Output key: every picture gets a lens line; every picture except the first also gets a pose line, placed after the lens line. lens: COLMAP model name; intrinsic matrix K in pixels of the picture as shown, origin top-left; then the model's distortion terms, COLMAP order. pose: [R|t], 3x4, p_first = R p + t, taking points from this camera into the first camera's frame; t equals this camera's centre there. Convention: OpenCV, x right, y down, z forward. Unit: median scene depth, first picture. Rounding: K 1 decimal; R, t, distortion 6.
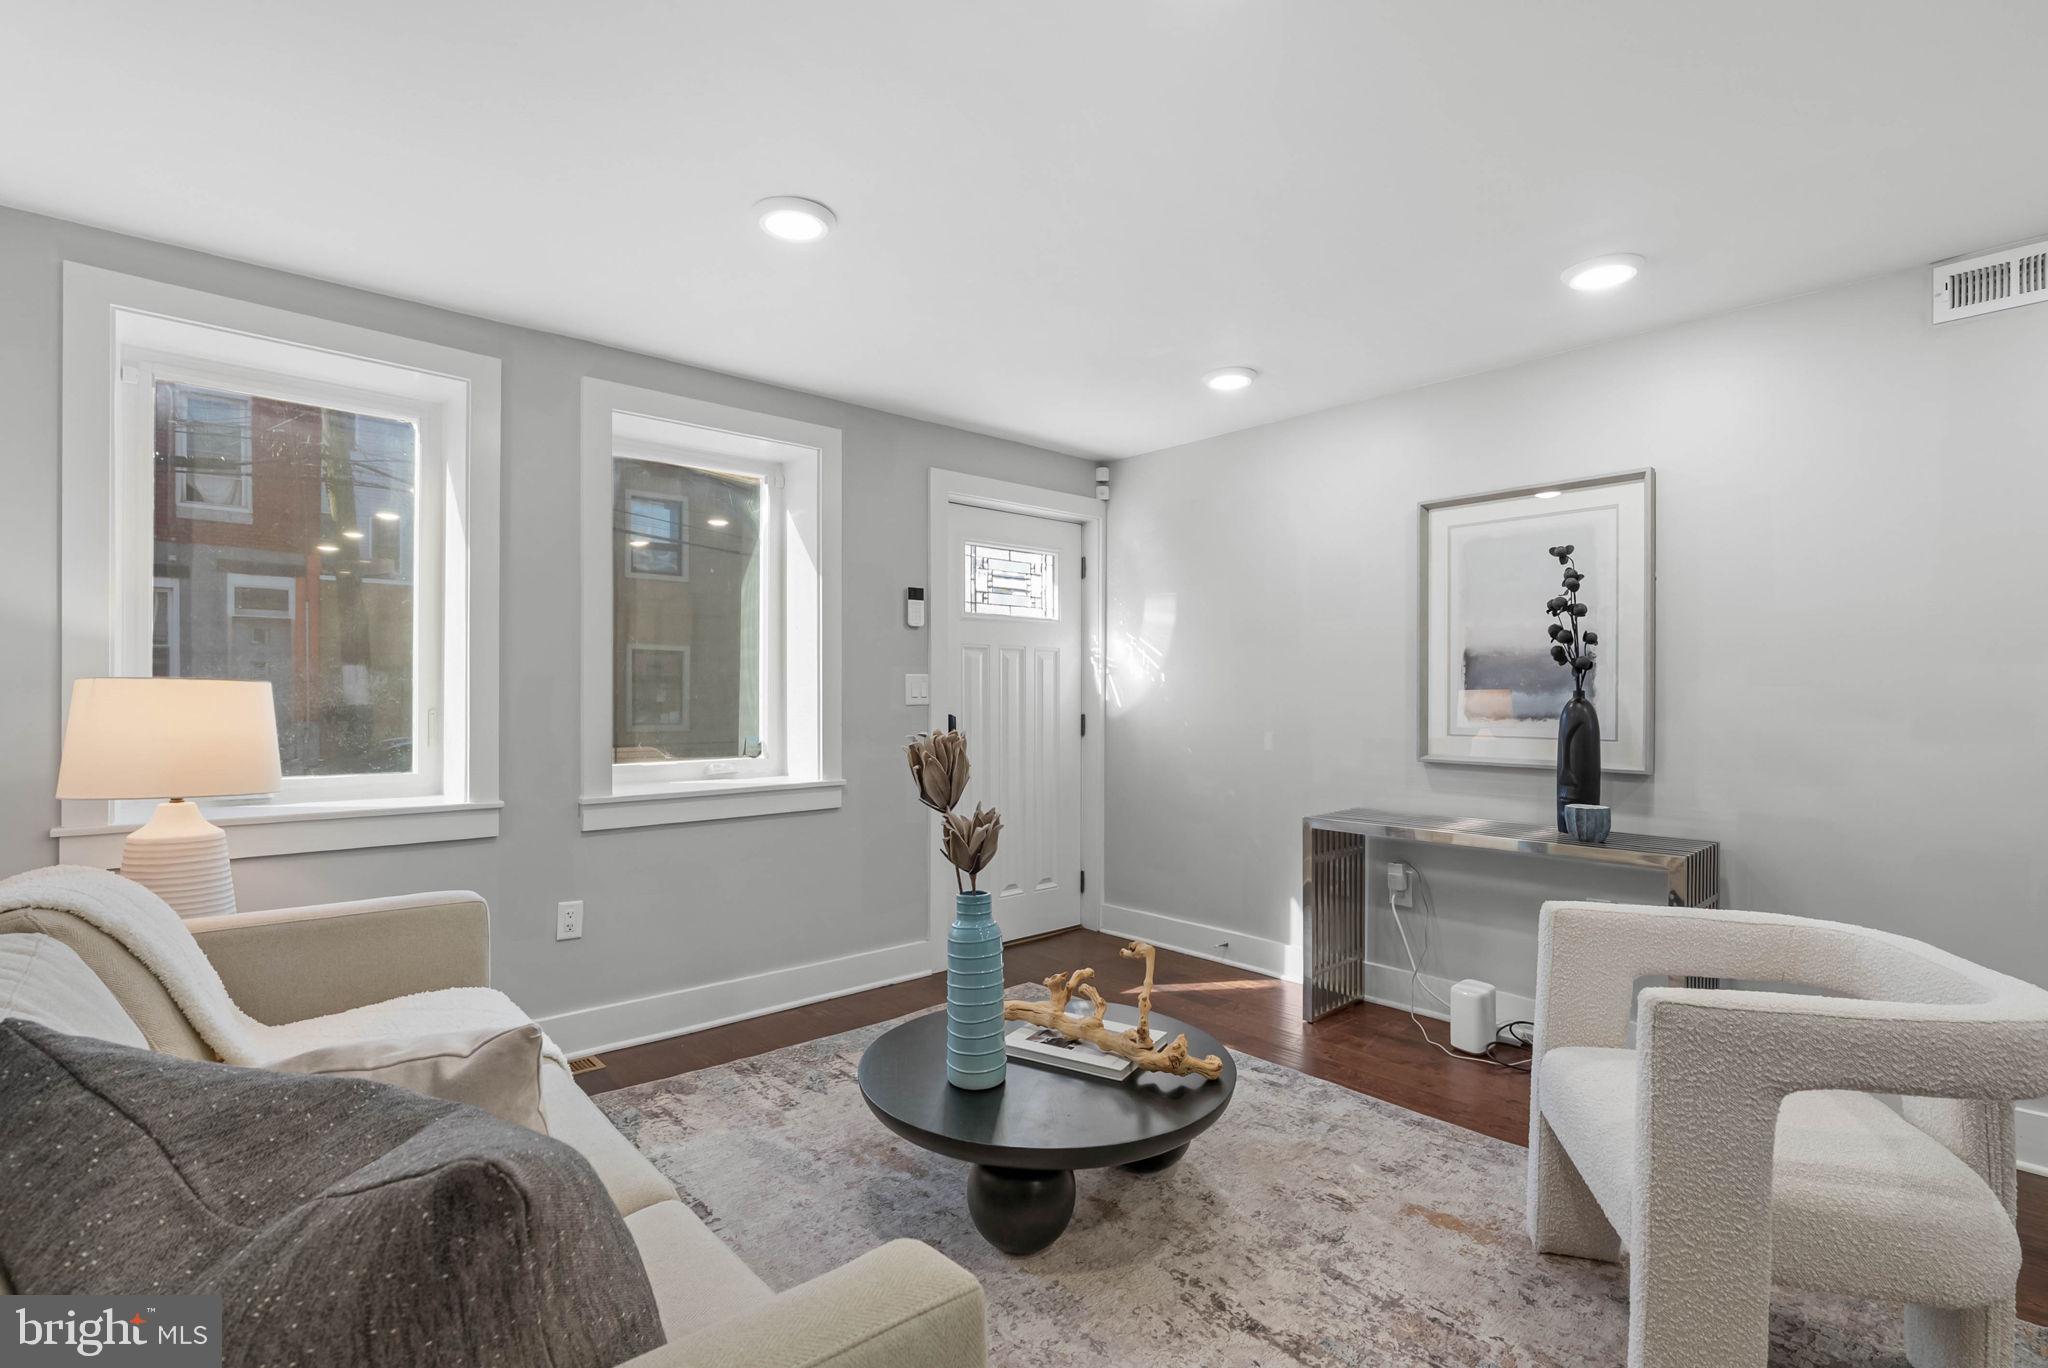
lens RADIAL K [[961.6, 0, 1019.8], [0, 961.6, 696.6], [0, 0, 1]] dist [-0.003372, 0.000036]
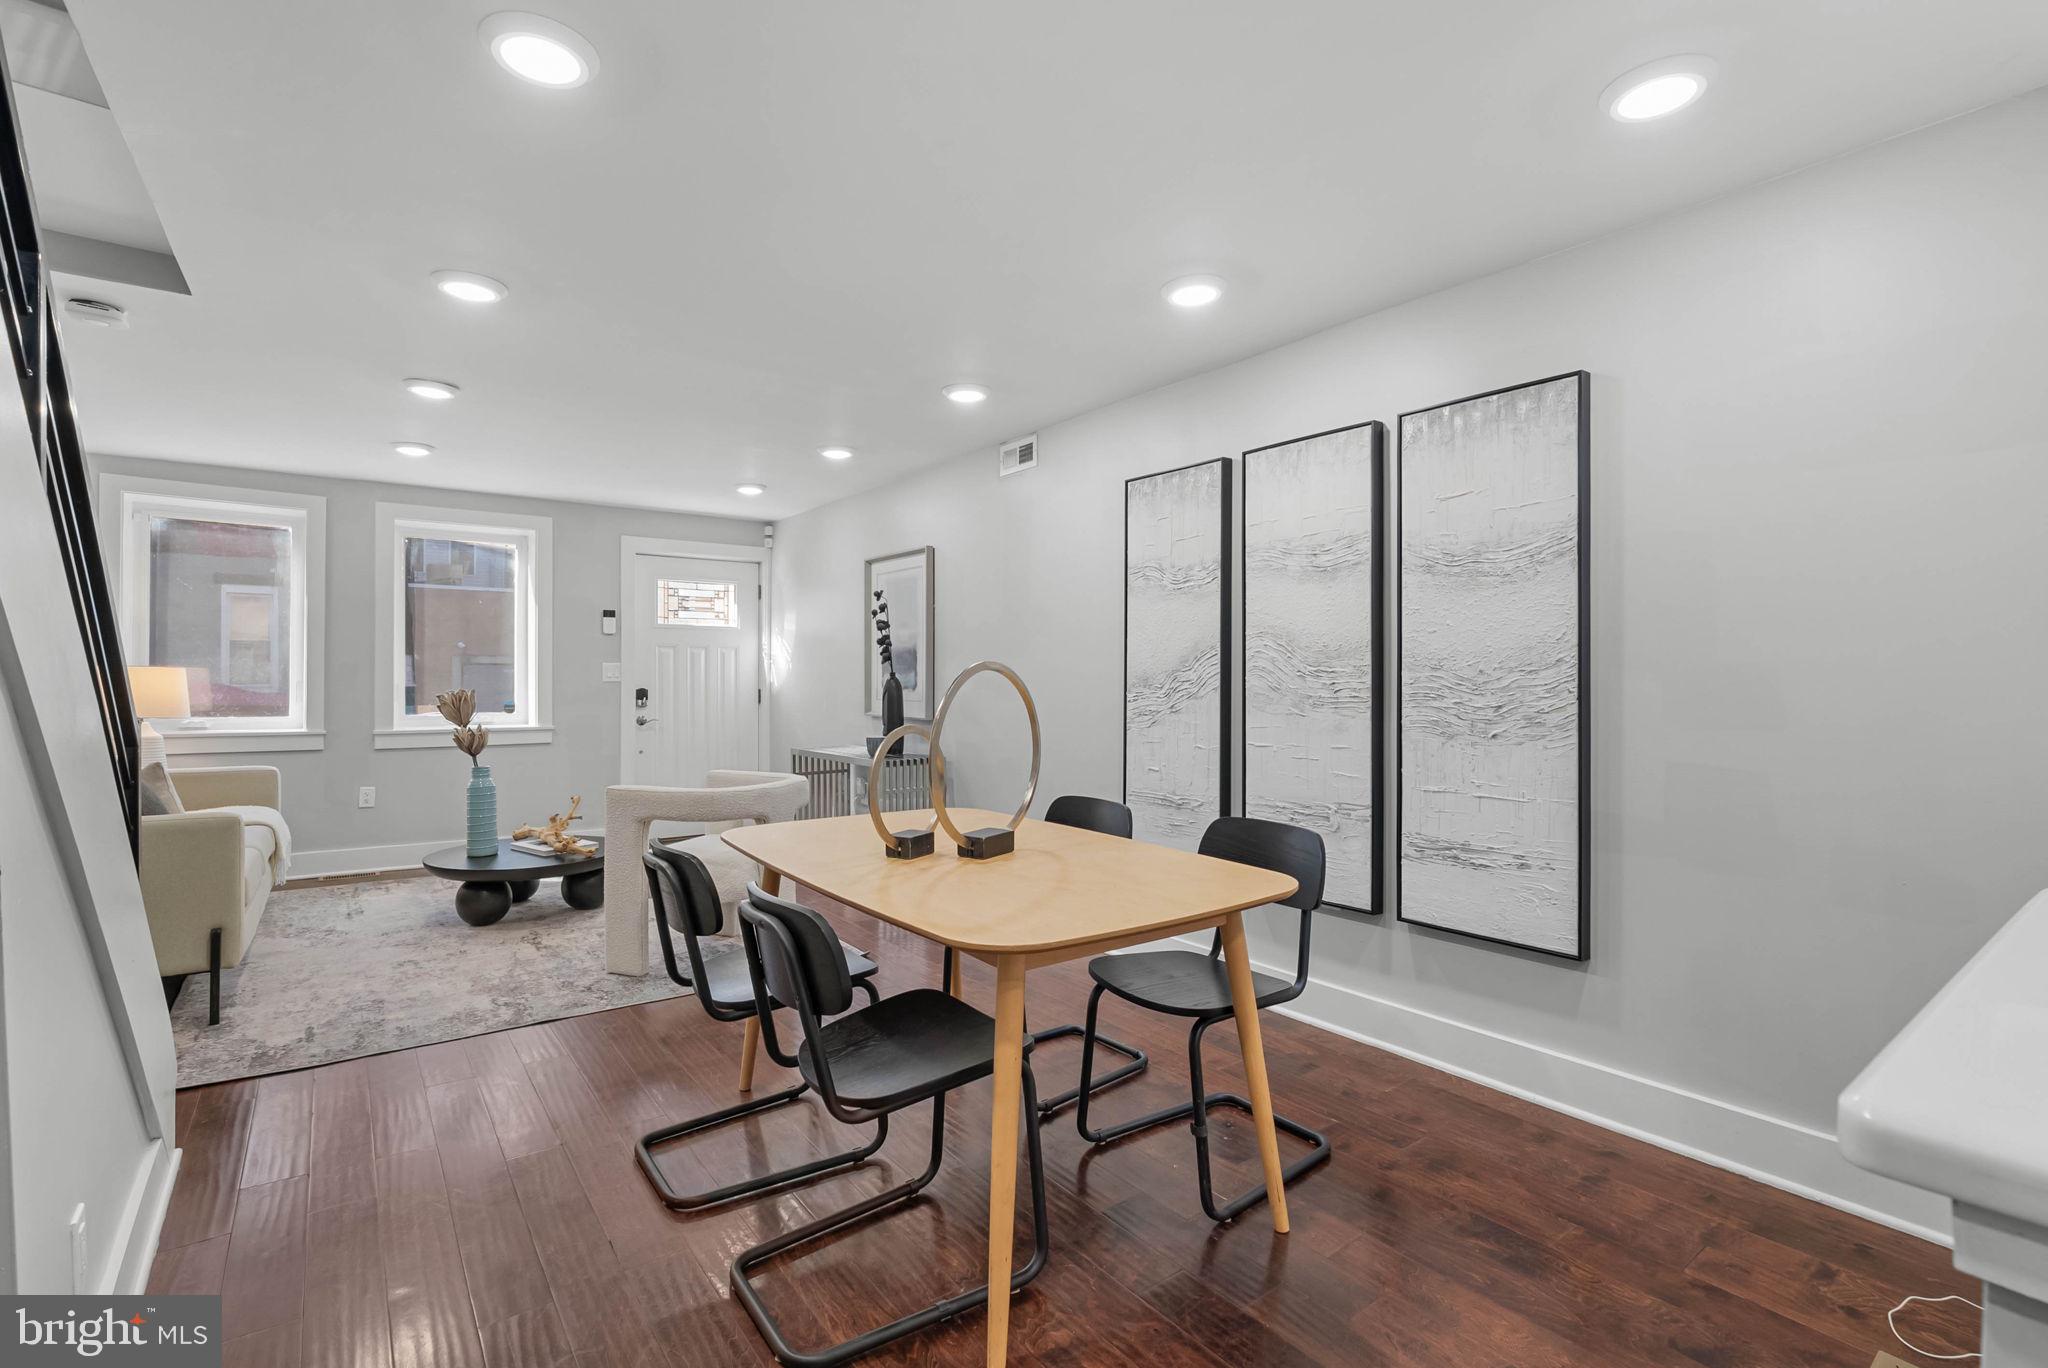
lens RADIAL K [[961.6, 0, 1018.4], [0, 961.6, 678.6], [0, 0, 1]] dist [-0.003372, 0.000036]
pose [[0.995182, 0.000009, -0.098047, 0.740528], [-0.000672, 0.999977, -0.006729, 0.013502], [0.098045, 0.006763, 0.995159, -0.550123]]
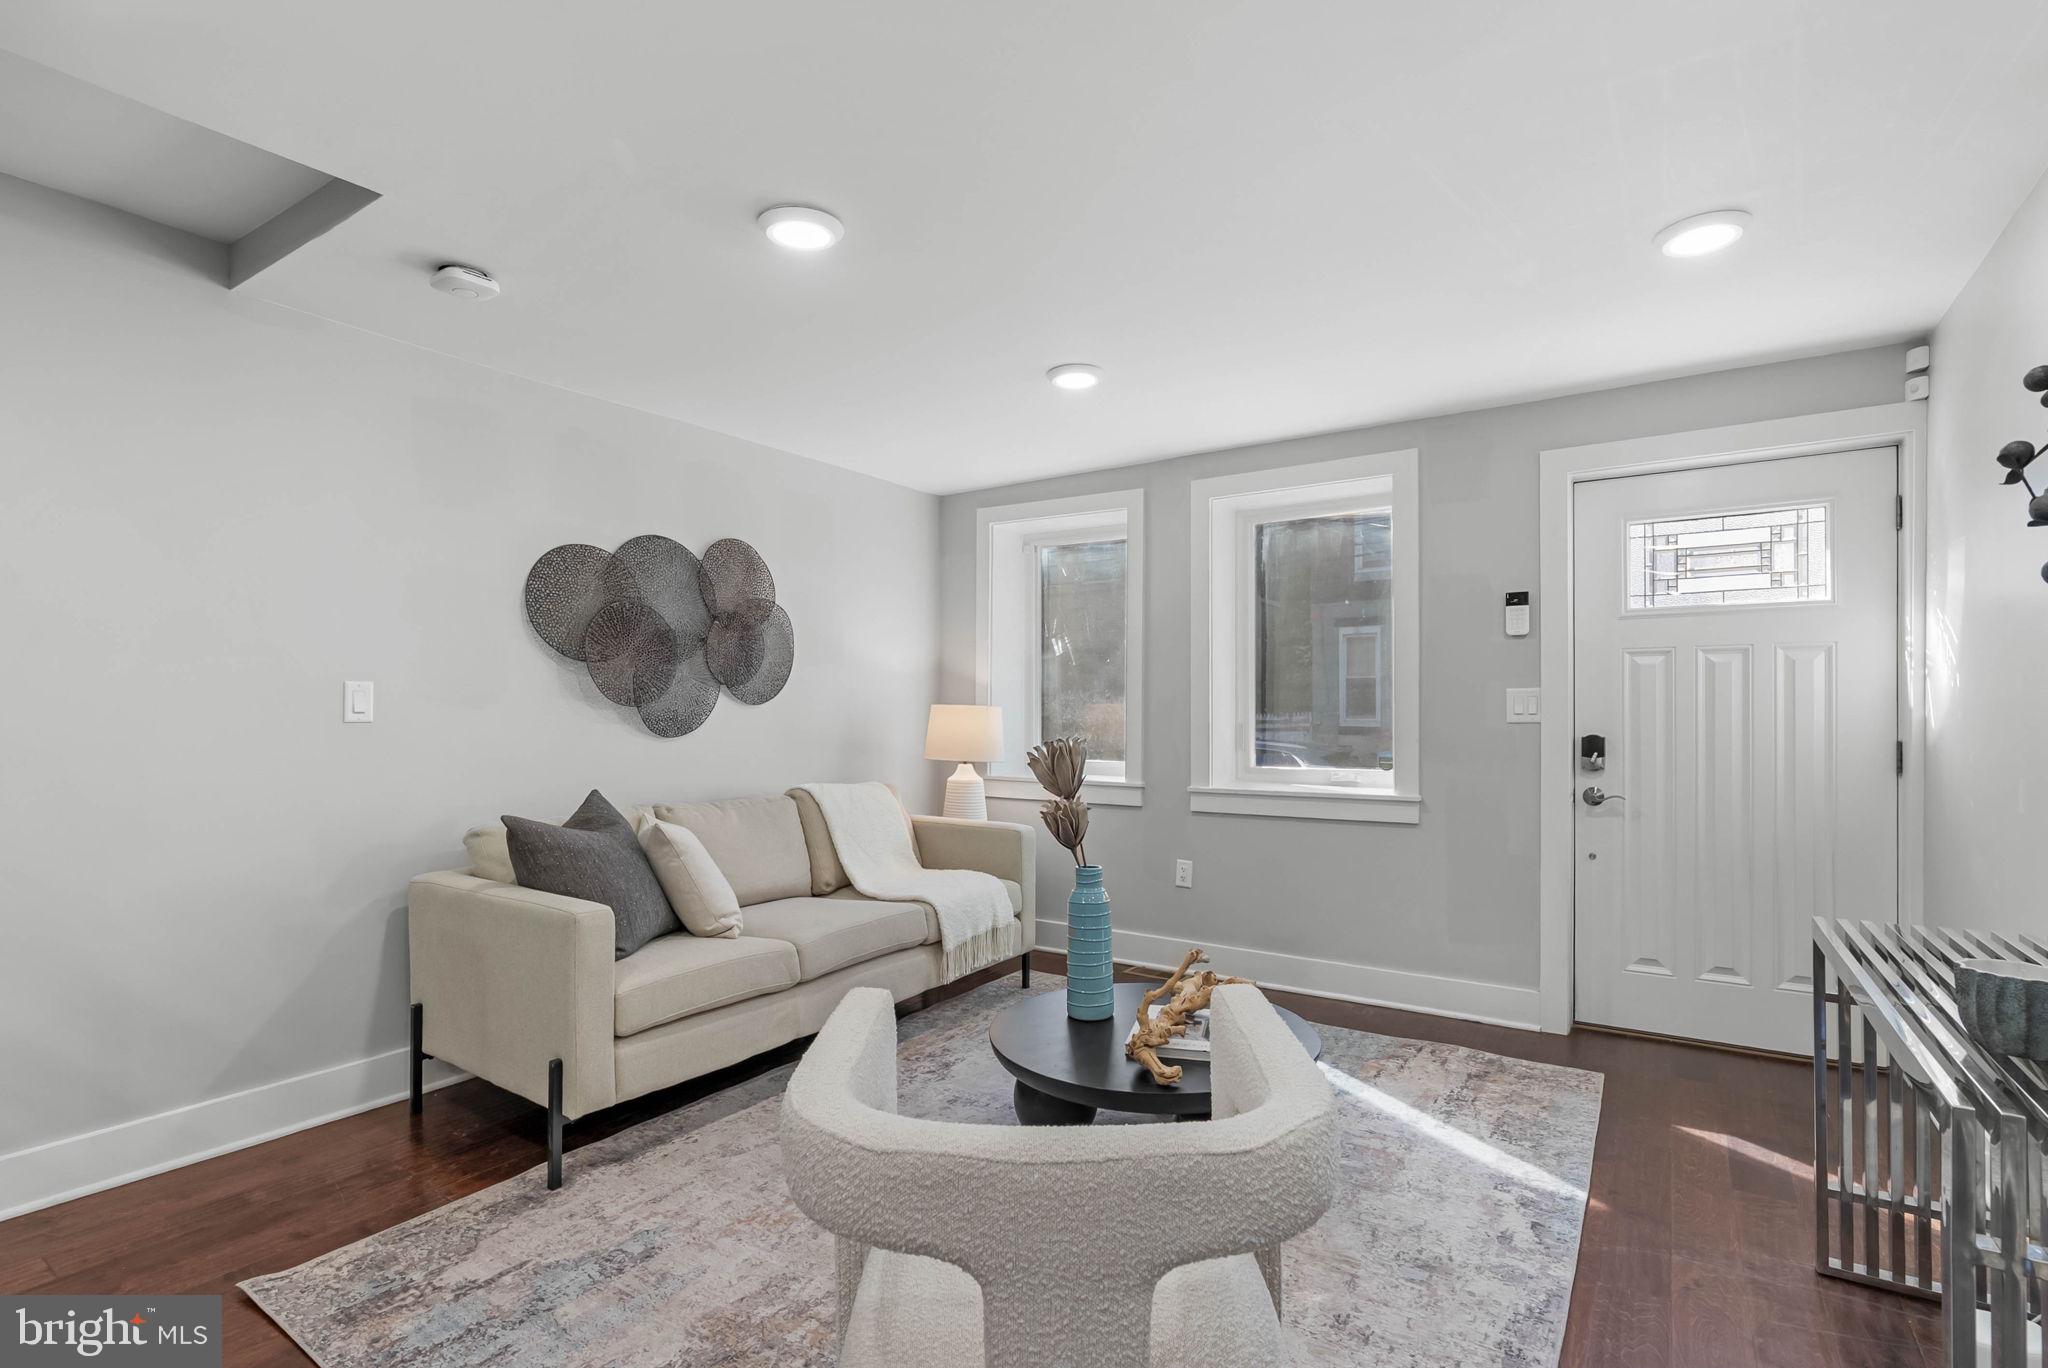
lens RADIAL K [[961.6, 0, 1038.1], [0, 961.6, 716.5], [0, 0, 1]] dist [-0.003372, 0.000036]
pose [[0.255571, 0.001982, -0.966788, 0.643552], [-0.002532, 0.999996, 0.001381, 0.002644], [0.966787, 0.002095, 0.255575, 0.339649]]
